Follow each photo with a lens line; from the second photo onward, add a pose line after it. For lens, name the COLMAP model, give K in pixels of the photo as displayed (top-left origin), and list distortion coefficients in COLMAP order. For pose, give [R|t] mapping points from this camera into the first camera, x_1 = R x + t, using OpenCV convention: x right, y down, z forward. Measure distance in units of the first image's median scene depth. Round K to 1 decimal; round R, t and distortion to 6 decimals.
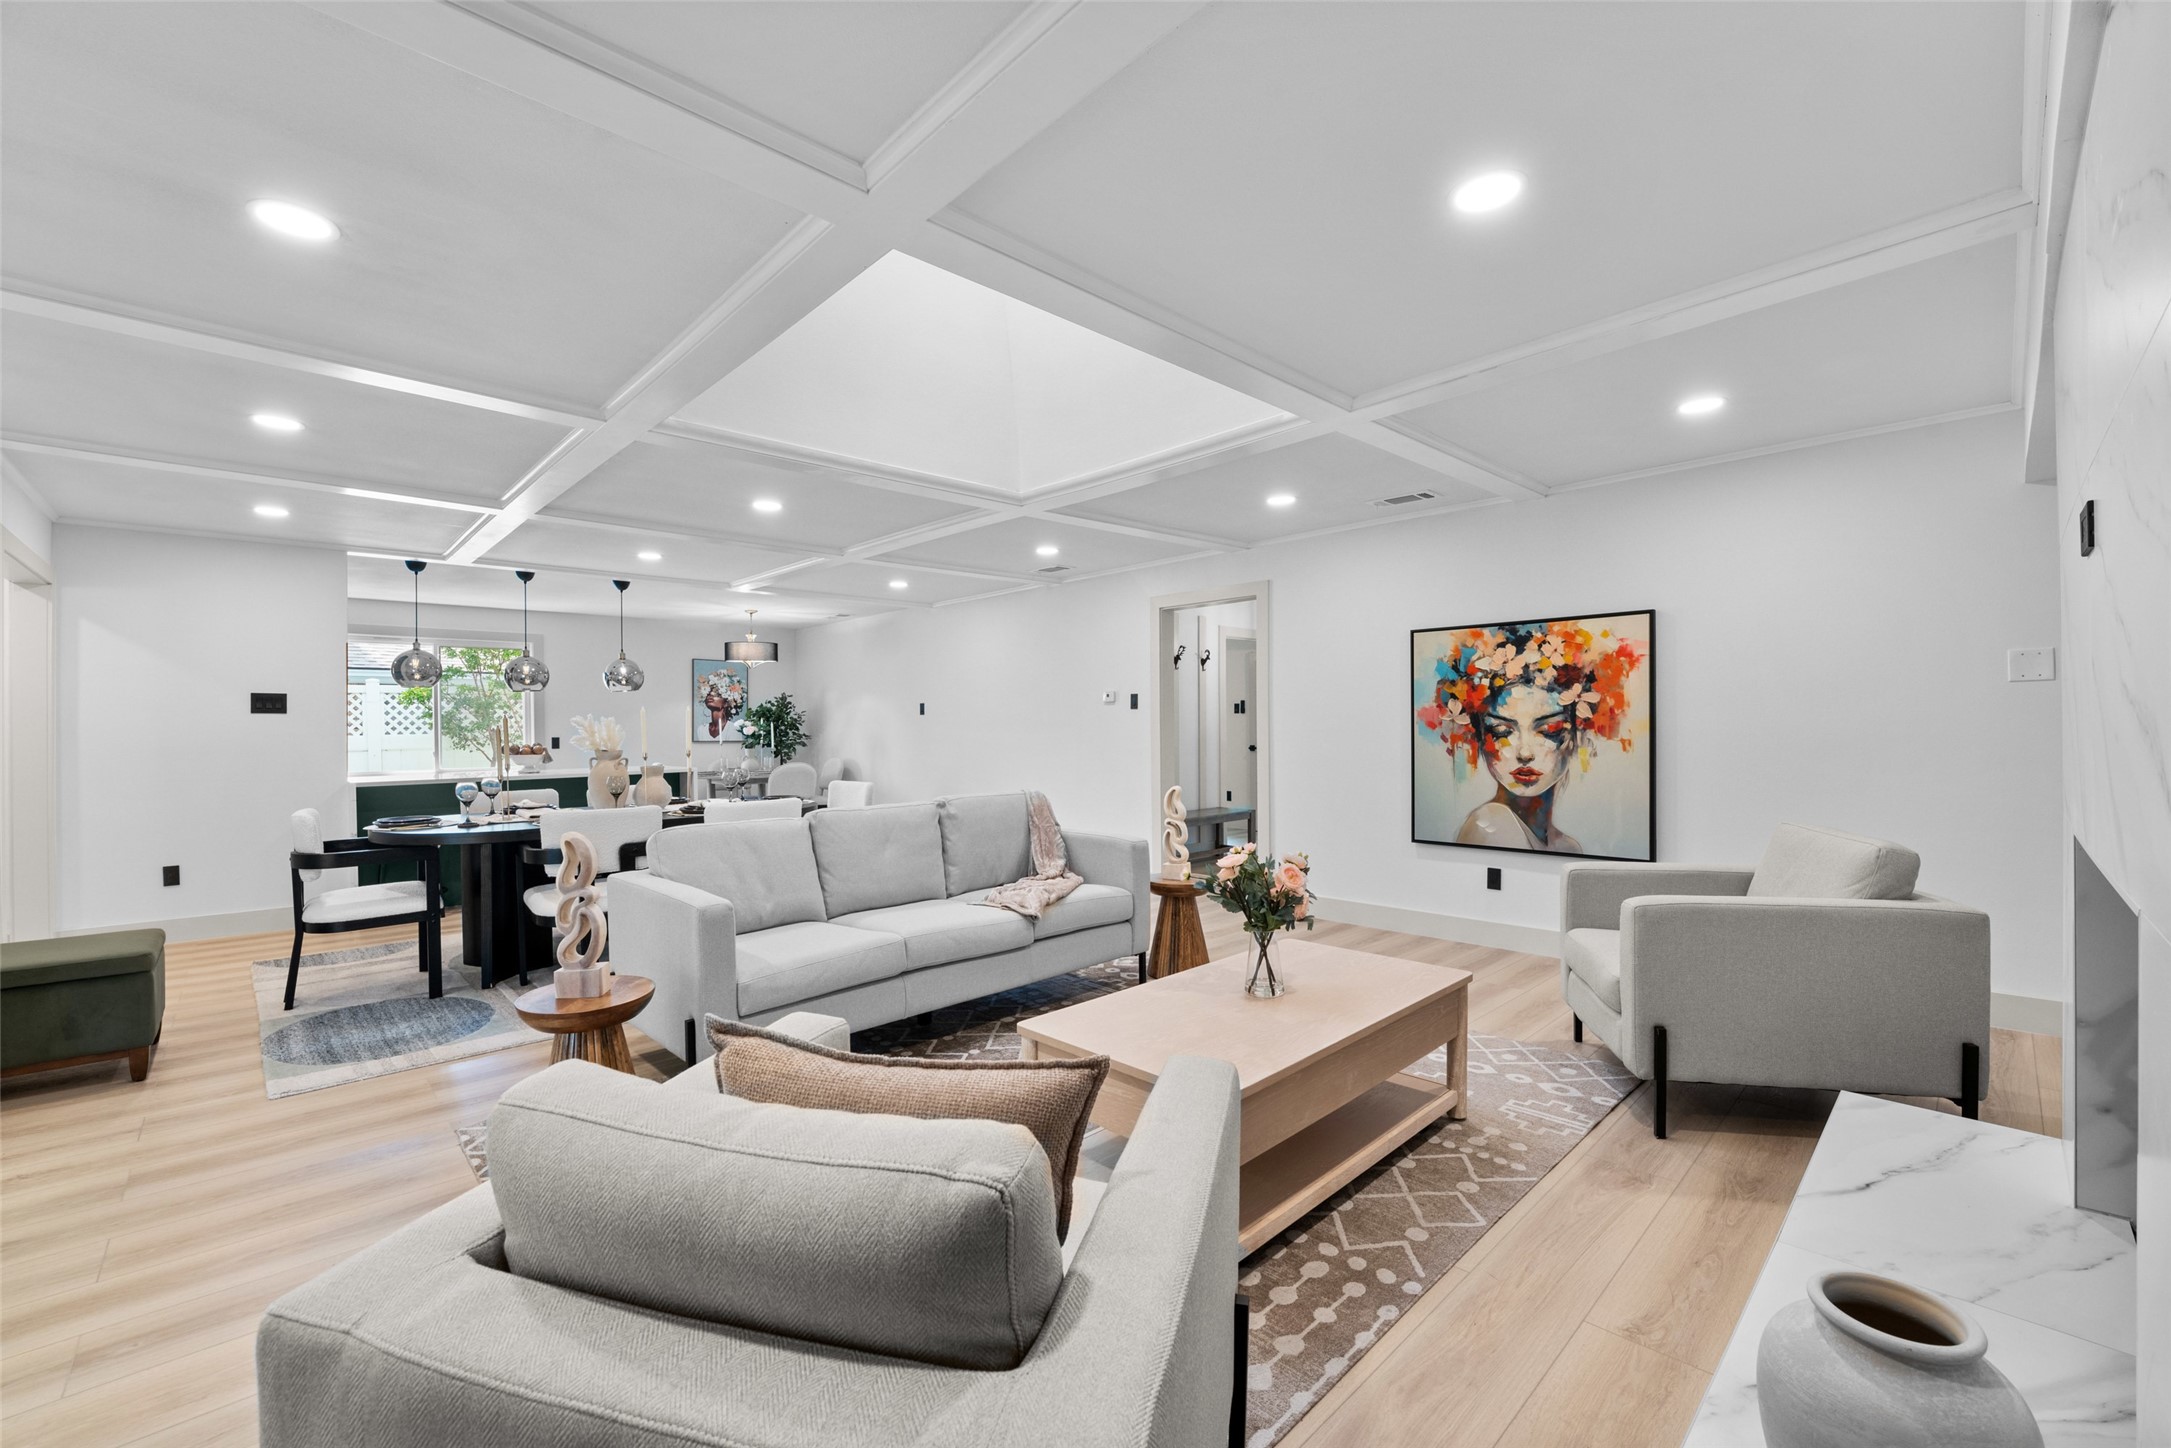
lens RADIAL K [[885.2, 0, 1075.2], [0, 885.2, 732.2], [0, 0, 1]] dist [-0.026904, -0.000203]
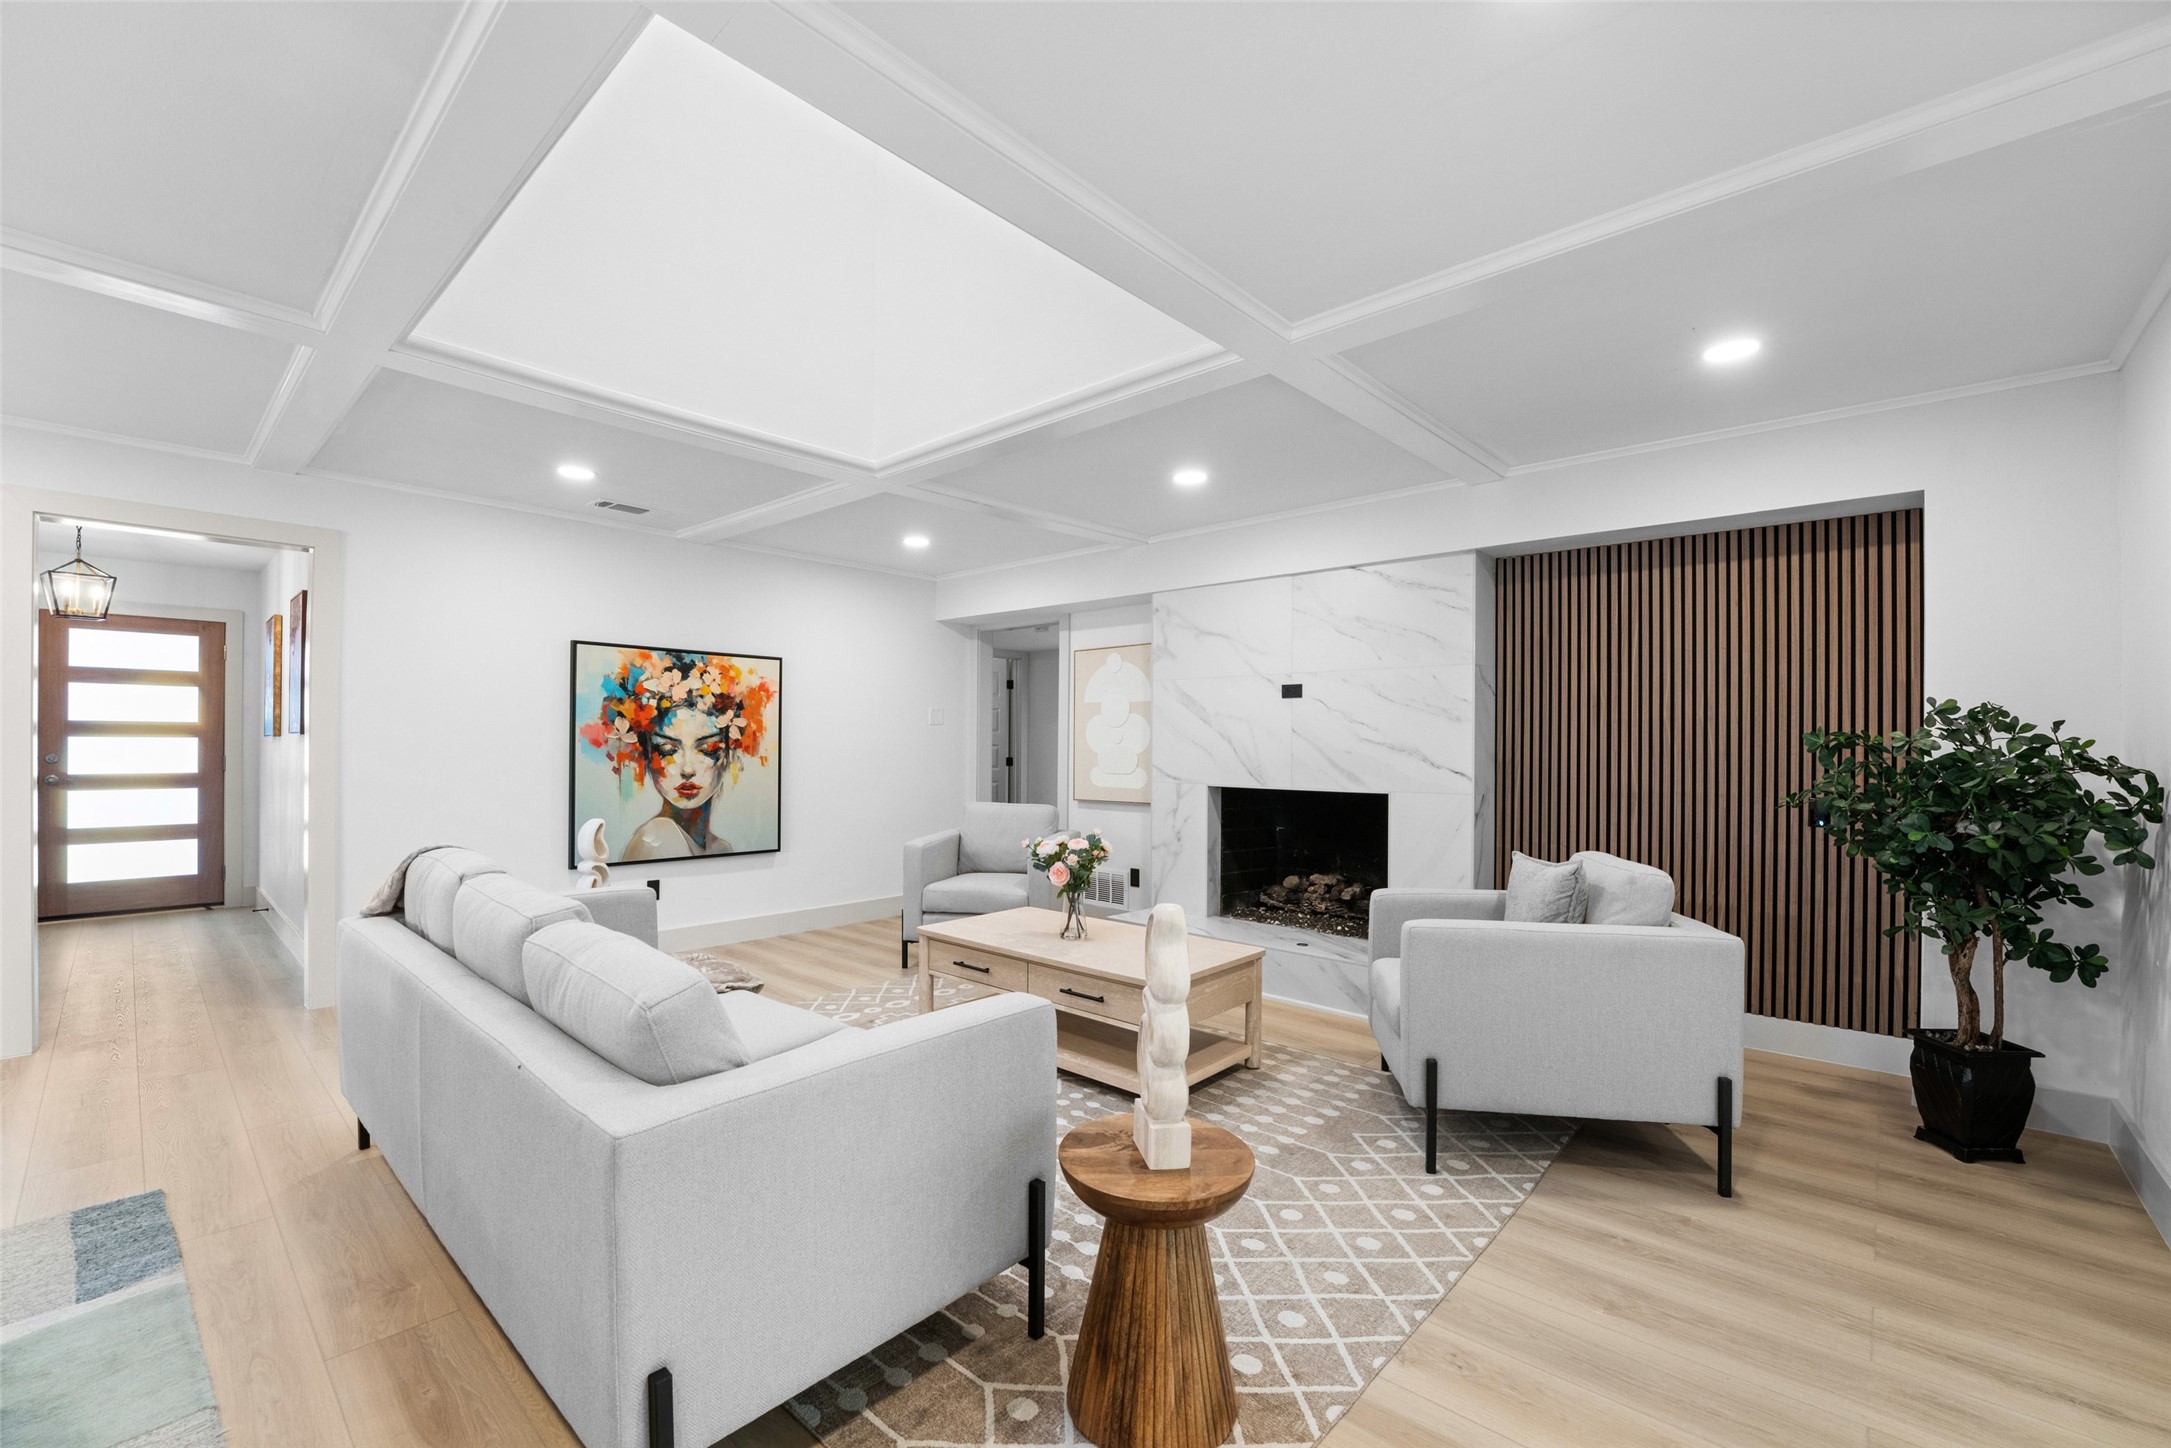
lens RADIAL K [[902.2, 0, 1082.7], [0, 902.2, 743.1], [0, 0, 1]] dist [-0.025094, 0.000322]
pose [[-0.081354, 0.009732, 0.996638, -0.655190], [-0.001813, 0.999949, -0.009912, 0.000775], [-0.996684, -0.002613, -0.081332, 0.596923]]
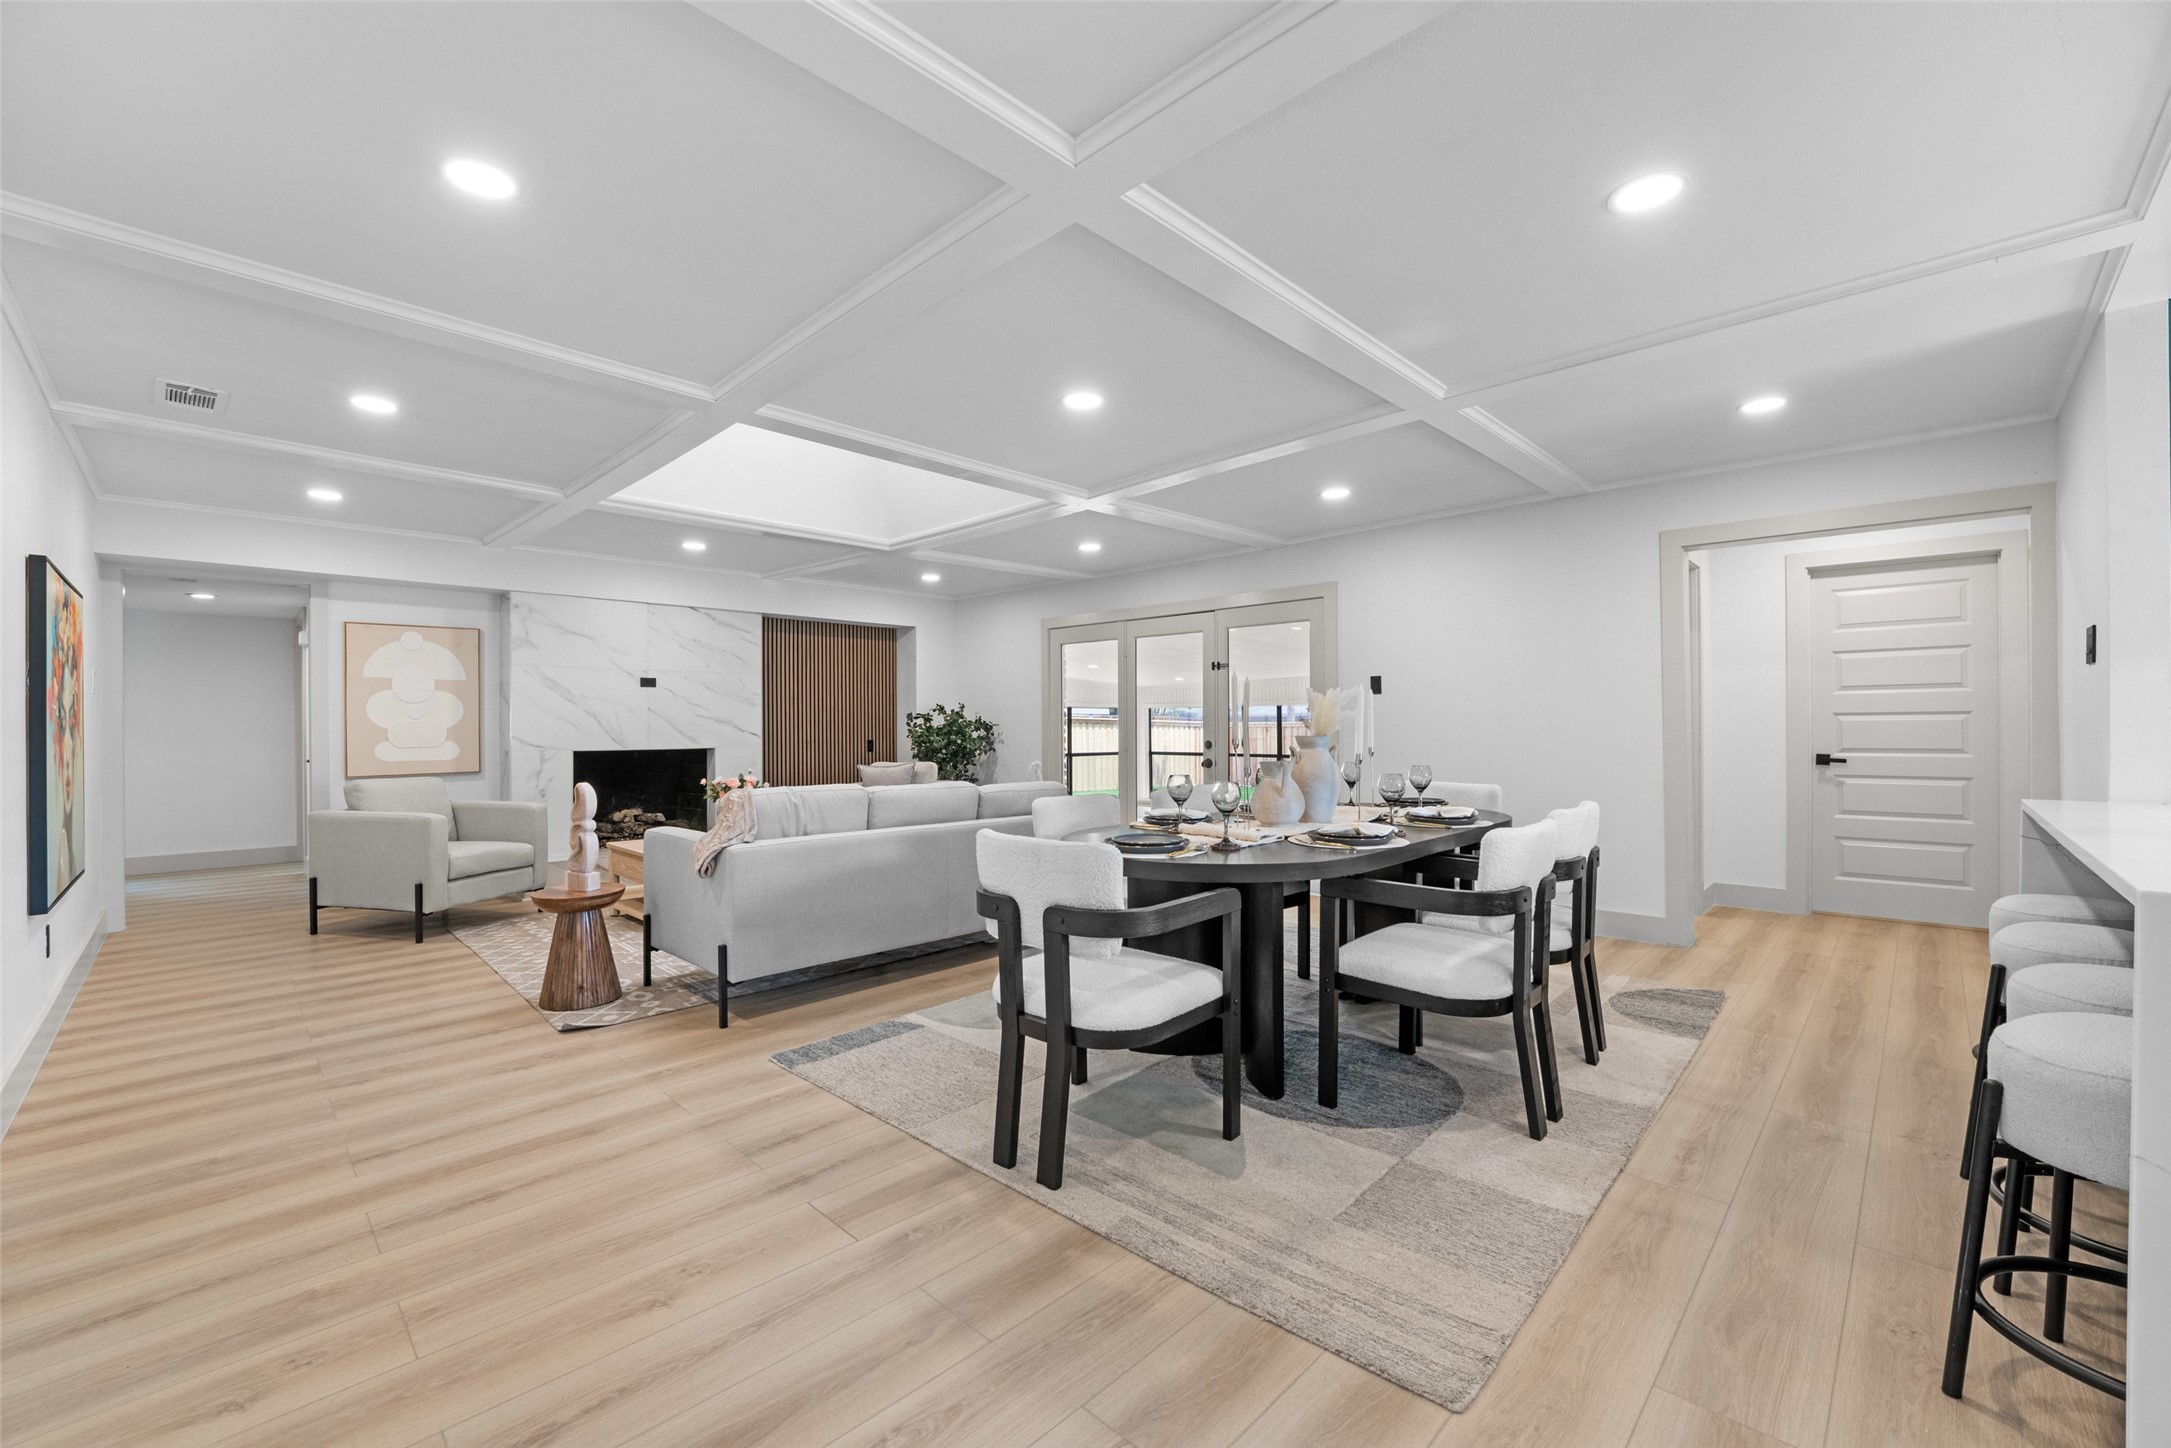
lens RADIAL K [[880.3, 0, 1076.6], [0, 880.3, 721.9], [0, 0, 1]] dist [-0.026799, 0.000632]
pose [[-0.999230, 0.013394, -0.036891, -0.320084], [0.013383, 0.999910, 0.000564, 0.005702], [0.036895, 0.000070, -0.999319, 1.754661]]
